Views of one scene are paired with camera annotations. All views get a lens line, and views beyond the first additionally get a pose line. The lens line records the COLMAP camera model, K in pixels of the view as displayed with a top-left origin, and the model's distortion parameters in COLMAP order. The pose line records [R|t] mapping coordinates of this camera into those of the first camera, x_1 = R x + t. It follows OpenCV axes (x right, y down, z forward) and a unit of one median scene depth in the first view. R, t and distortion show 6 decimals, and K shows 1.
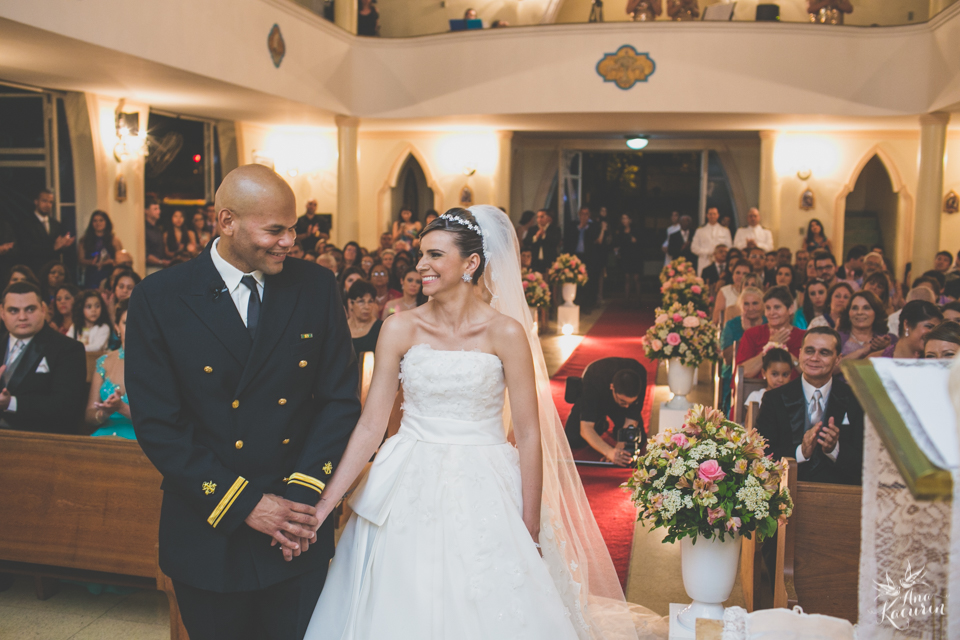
lens RADIAL K [[943.1, 0, 485.8], [0, 943.1, 321.7], [0, 0, 1]] dist [-0.102010, 0.159113]
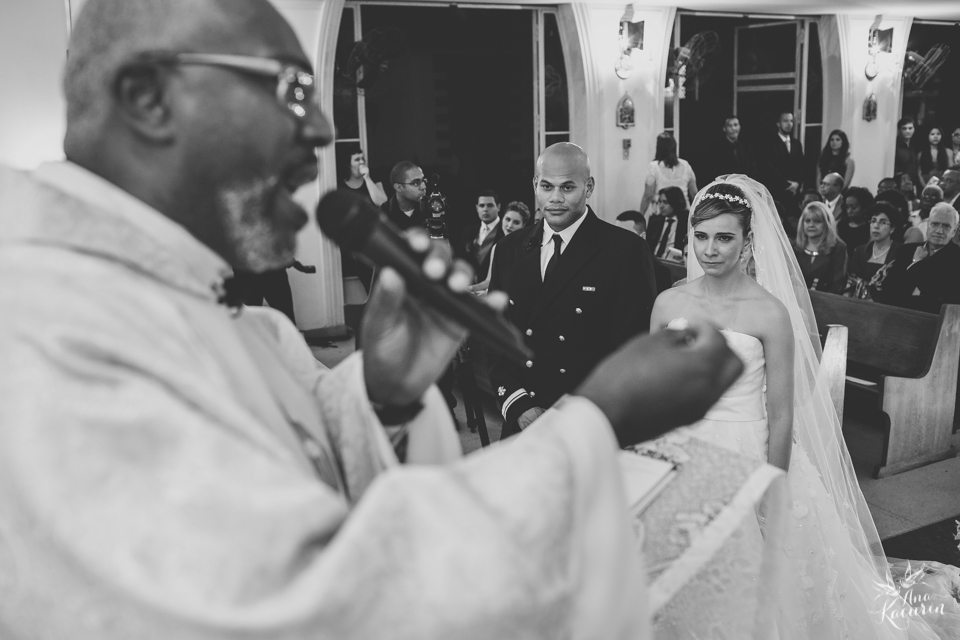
lens RADIAL K [[943.1, 0, 485.8], [0, 943.1, 321.7], [0, 0, 1]] dist [-0.102010, 0.159113]
pose [[0.631076, 0.142288, -0.762560, 0.141754], [-0.061896, 0.989135, 0.133341, -0.021318], [0.773248, -0.036949, 0.633027, 0.033184]]
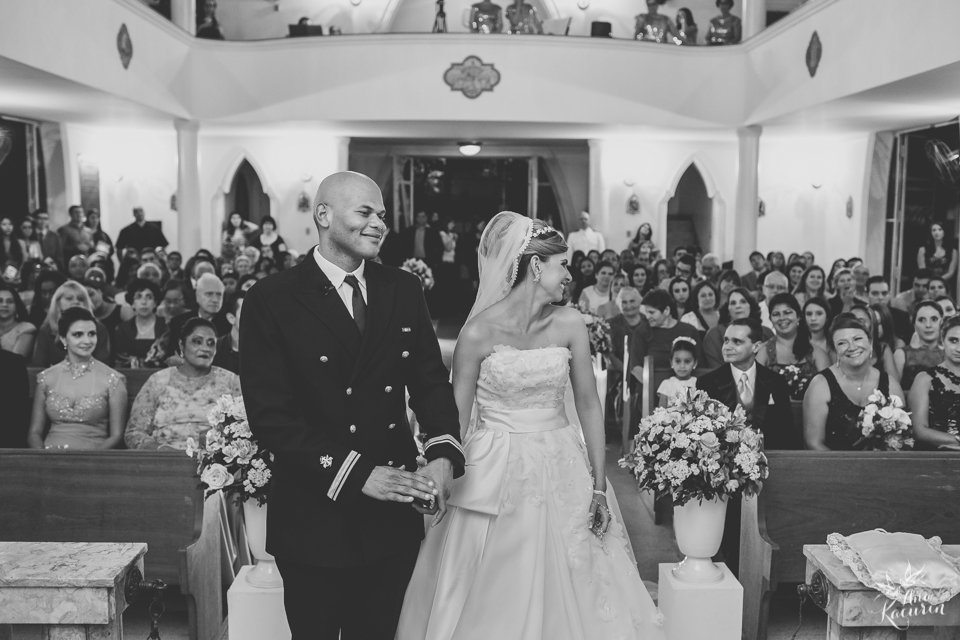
lens RADIAL K [[952.4, 0, 493.3], [0, 952.4, 319.4], [0, 0, 1]] dist [-0.099386, 0.123847]
pose [[0.973846, -0.027059, 0.225590, -0.074052], [0.028945, 0.999568, -0.005057, 0.001578], [-0.225356, 0.011454, 0.974209, -0.022034]]
